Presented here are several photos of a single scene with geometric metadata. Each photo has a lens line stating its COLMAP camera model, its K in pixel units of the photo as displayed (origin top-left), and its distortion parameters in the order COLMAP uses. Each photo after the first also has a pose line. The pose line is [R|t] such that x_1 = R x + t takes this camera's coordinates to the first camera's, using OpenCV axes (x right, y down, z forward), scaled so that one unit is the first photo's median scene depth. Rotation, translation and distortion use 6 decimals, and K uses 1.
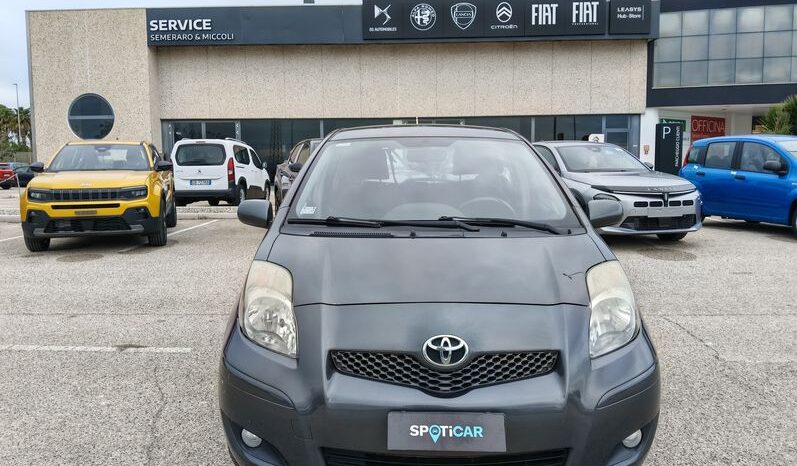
lens RADIAL K [[642.4, 0, 399.0], [0, 642.4, 230.0], [0, 0, 1]] dist [0.063641, -0.141660]
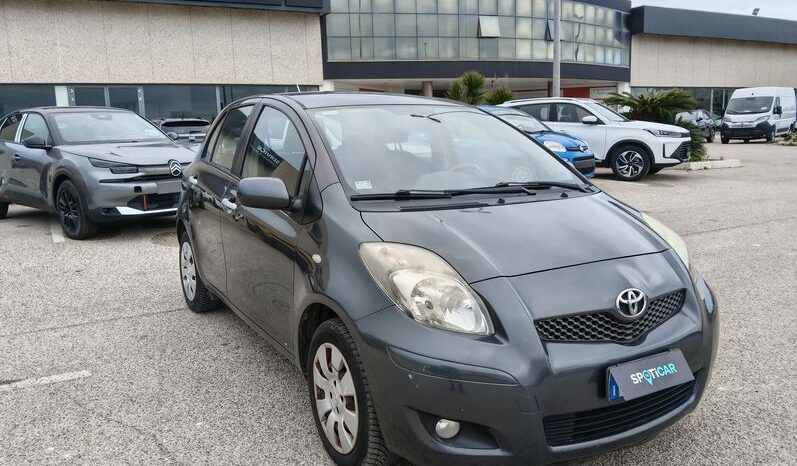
lens RADIAL K [[642.4, 0, 395.5], [0, 642.4, 228.3], [0, 0, 1]] dist [0.063641, -0.141660]
pose [[0.865747, -0.091230, 0.492096, -0.105728], [0.070145, 0.995659, 0.061179, -0.004286], [-0.495541, -0.018447, 0.868388, 0.033809]]
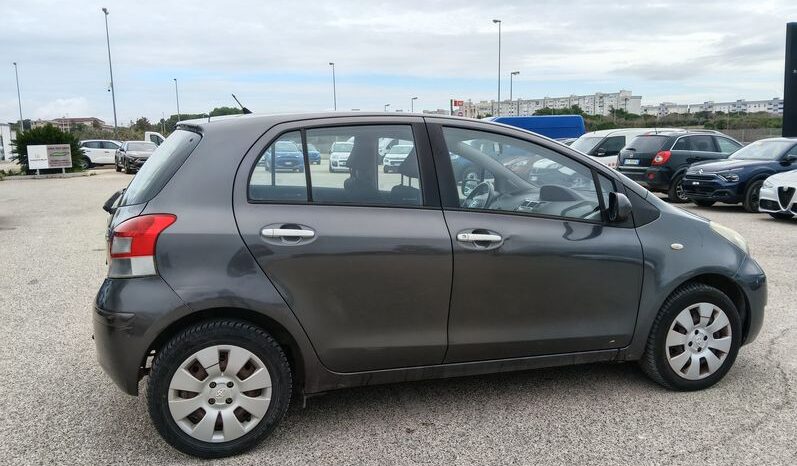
lens RADIAL K [[642.4, 0, 397.3], [0, 642.4, 229.3], [0, 0, 1]] dist [0.063641, -0.141660]
pose [[-0.289491, -0.113244, 0.950458, -0.220371], [0.124672, 0.980057, 0.154743, -0.038451], [-0.949027, 0.163292, -0.269599, 0.332523]]
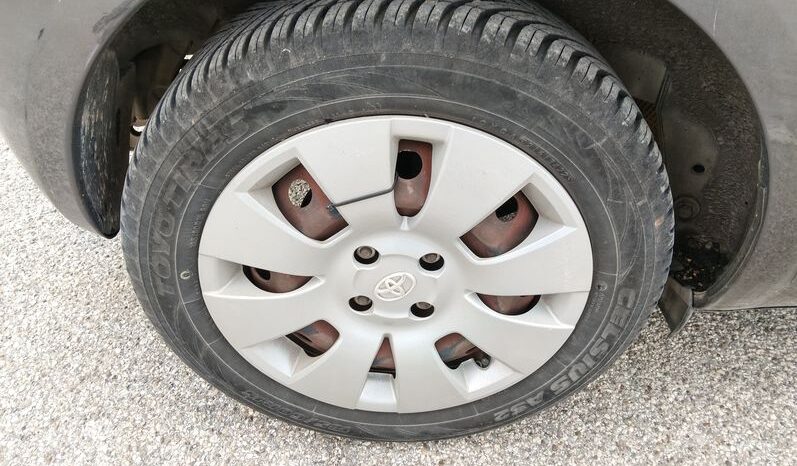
lens RADIAL K [[642.4, 0, 394.6], [0, 642.4, 236.4], [0, 0, 1]] dist [0.063641, -0.141660]
pose [[0.017777, -0.628210, 0.777841, -0.076800], [0.109850, 0.774481, 0.622986, -0.004325], [-0.993789, 0.074371, 0.082777, 0.333930]]
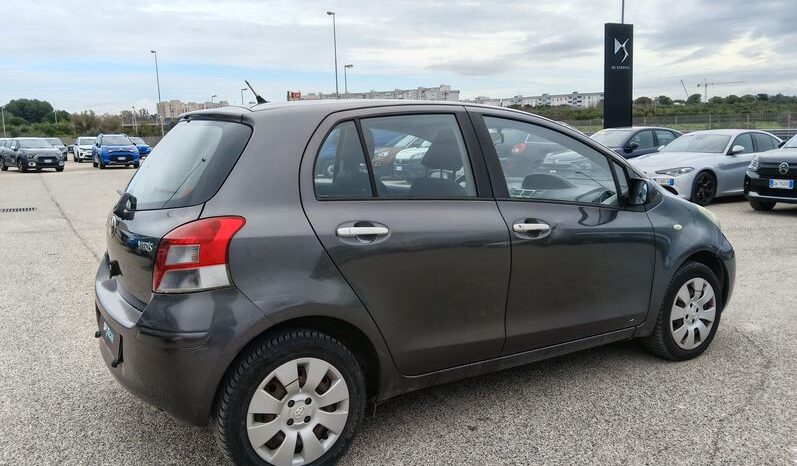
lens RADIAL K [[642.4, 0, 396.1], [0, 642.4, 232.2], [0, 0, 1]] dist [0.063641, -0.141660]
pose [[-0.524862, -0.108068, 0.844300, -0.186049], [0.124360, 0.971528, 0.201661, -0.045545], [-0.842054, 0.210841, -0.496479, 0.387754]]
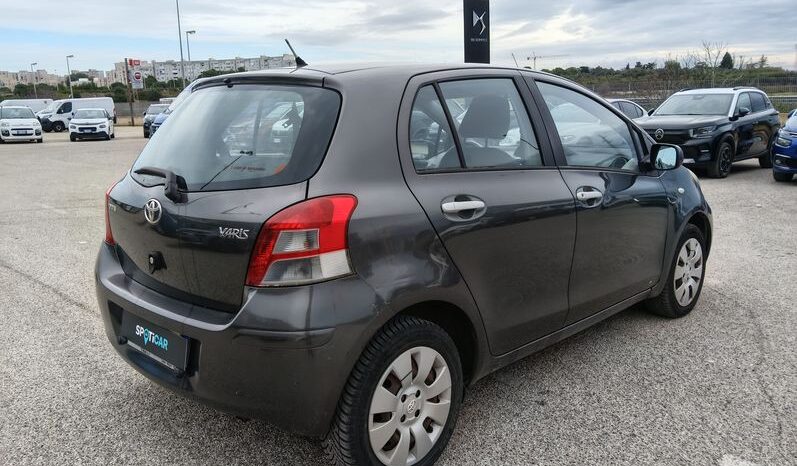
lens RADIAL K [[642.4, 0, 395.1], [0, 642.4, 232.0], [0, 0, 1]] dist [0.063641, -0.141660]
pose [[-0.706772, -0.114843, 0.698057, -0.138029], [0.111788, 0.956209, 0.270497, -0.050581], [-0.698553, 0.269214, -0.662984, 0.426421]]
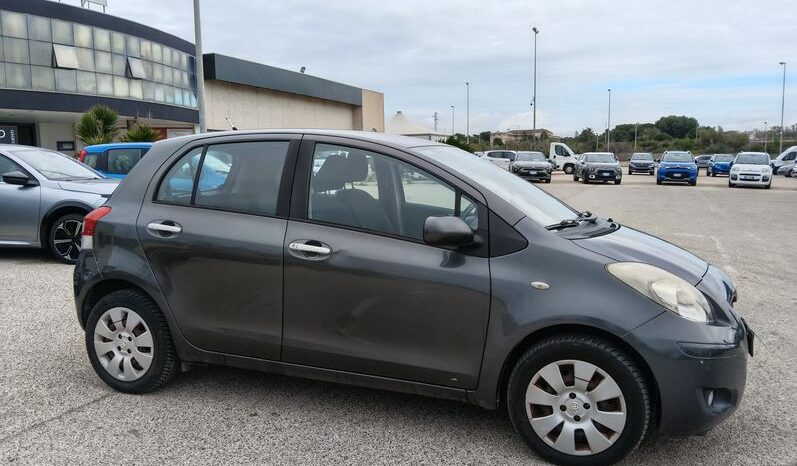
lens RADIAL K [[642.4, 0, 395.6], [0, 642.4, 231.8], [0, 0, 1]] dist [0.063641, -0.141660]
pose [[0.354755, -0.099317, 0.929669, -0.223086], [0.104141, 0.992352, 0.066274, -0.018947], [-0.929141, 0.073306, 0.362385, 0.158117]]
